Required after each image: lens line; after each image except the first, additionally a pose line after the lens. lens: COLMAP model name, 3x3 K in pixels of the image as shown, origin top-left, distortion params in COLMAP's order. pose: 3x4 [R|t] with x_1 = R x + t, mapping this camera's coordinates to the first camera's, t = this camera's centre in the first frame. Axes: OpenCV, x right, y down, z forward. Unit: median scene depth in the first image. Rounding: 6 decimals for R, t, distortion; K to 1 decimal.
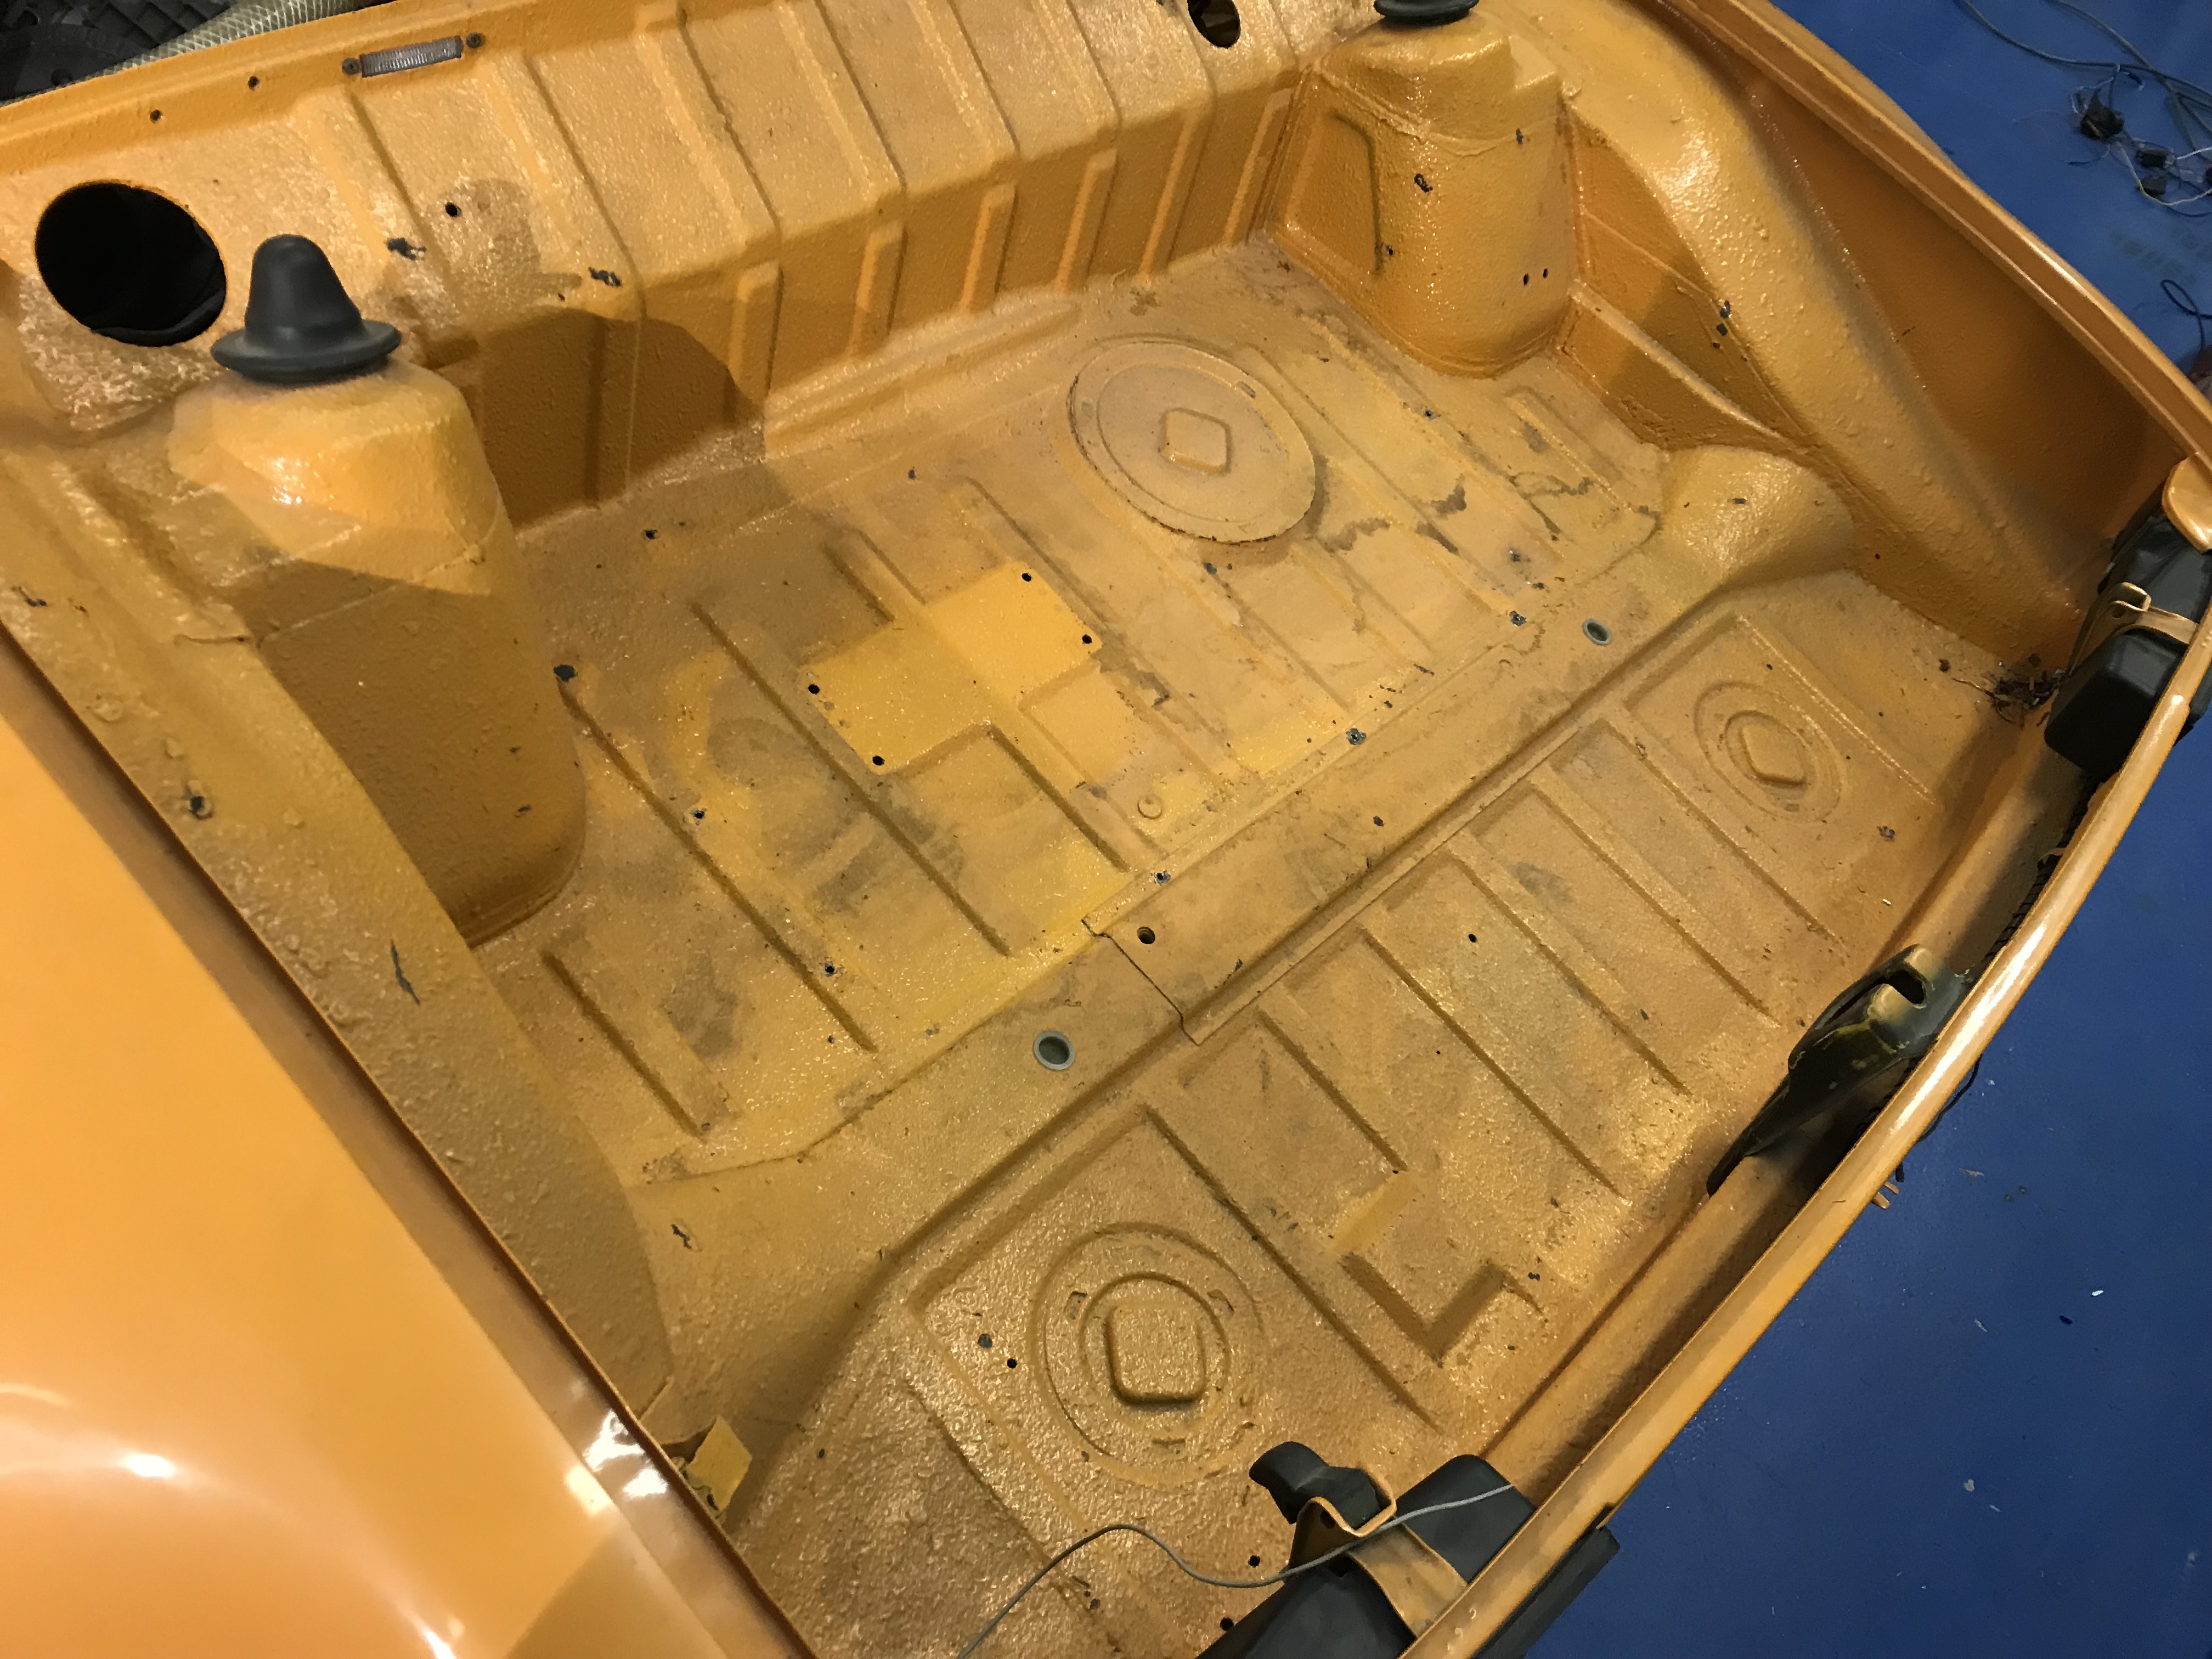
lens RADIAL K [[1800.0, 0, 1105.5], [0, 1800.0, 828.3], [0, 0, 1]] dist [0.019280, -0.005113]
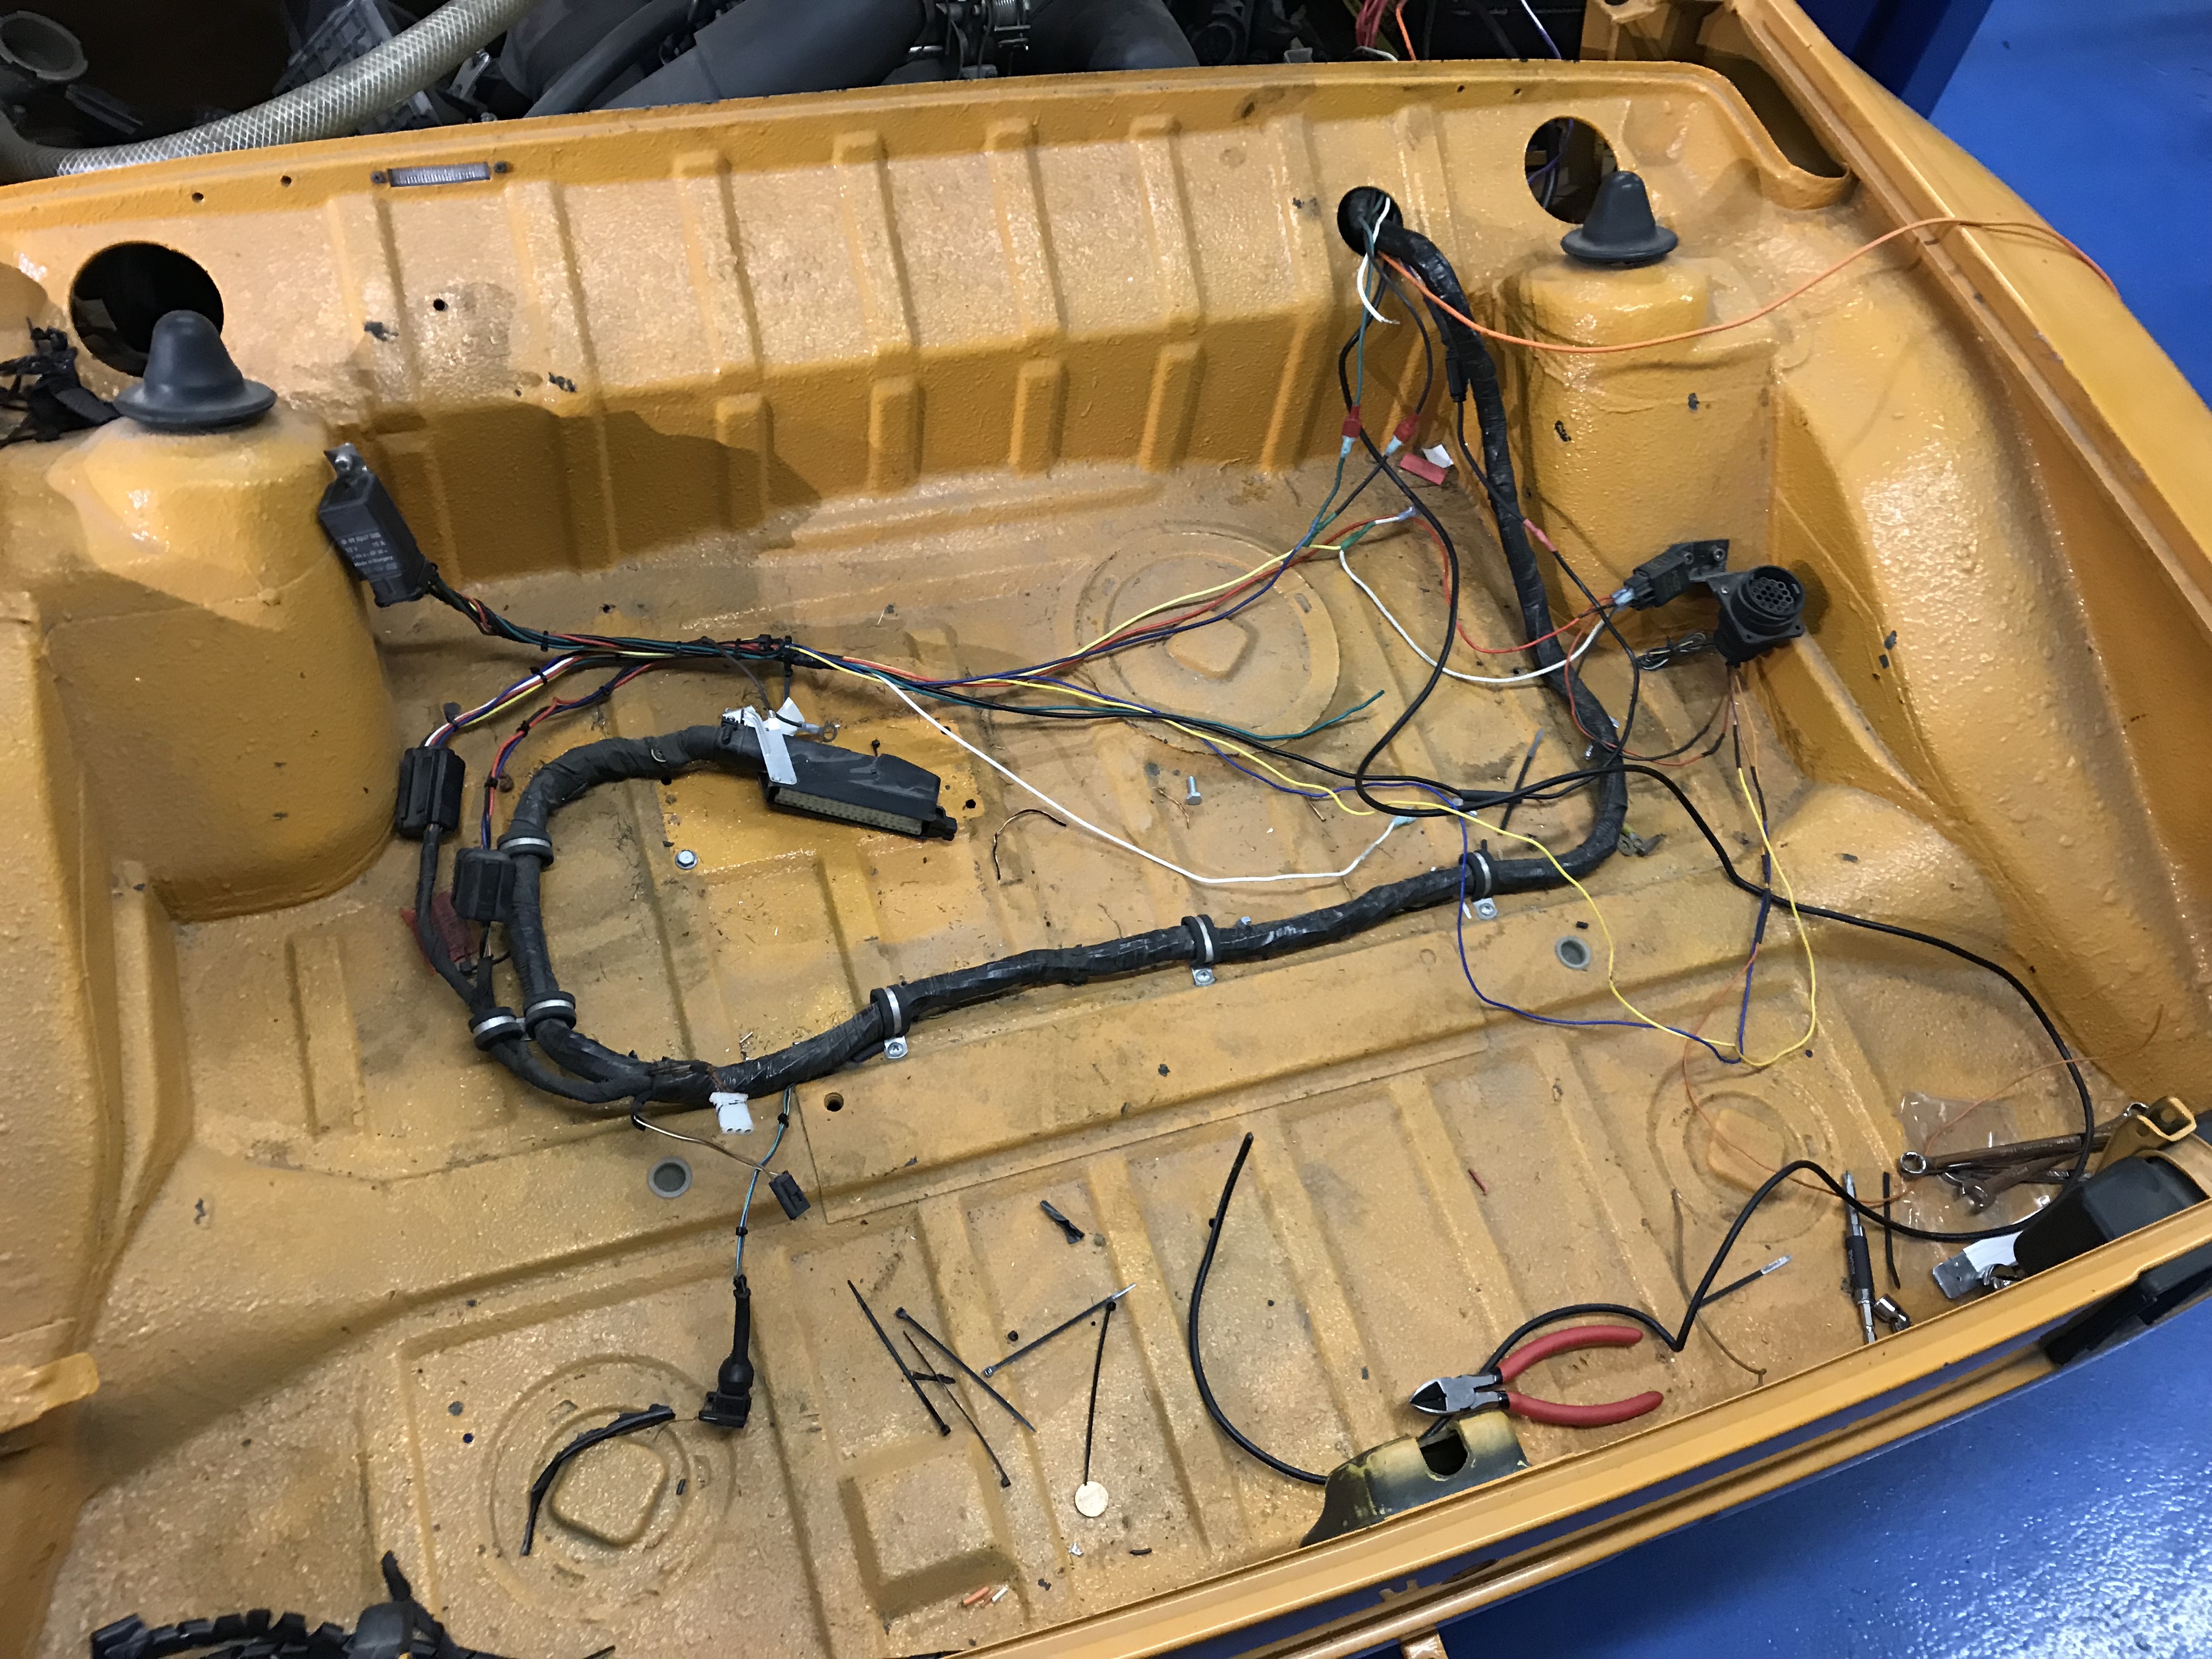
lens RADIAL K [[1800.0, 0, 1107.2], [0, 1800.0, 830.9], [0, 0, 1]] dist [0.019280, -0.005113]
pose [[0.881223, 0.277527, -0.382654, 0.536650], [-0.289846, 0.956710, 0.026379, -0.167784], [0.373410, 0.087665, 0.923515, 0.112685]]
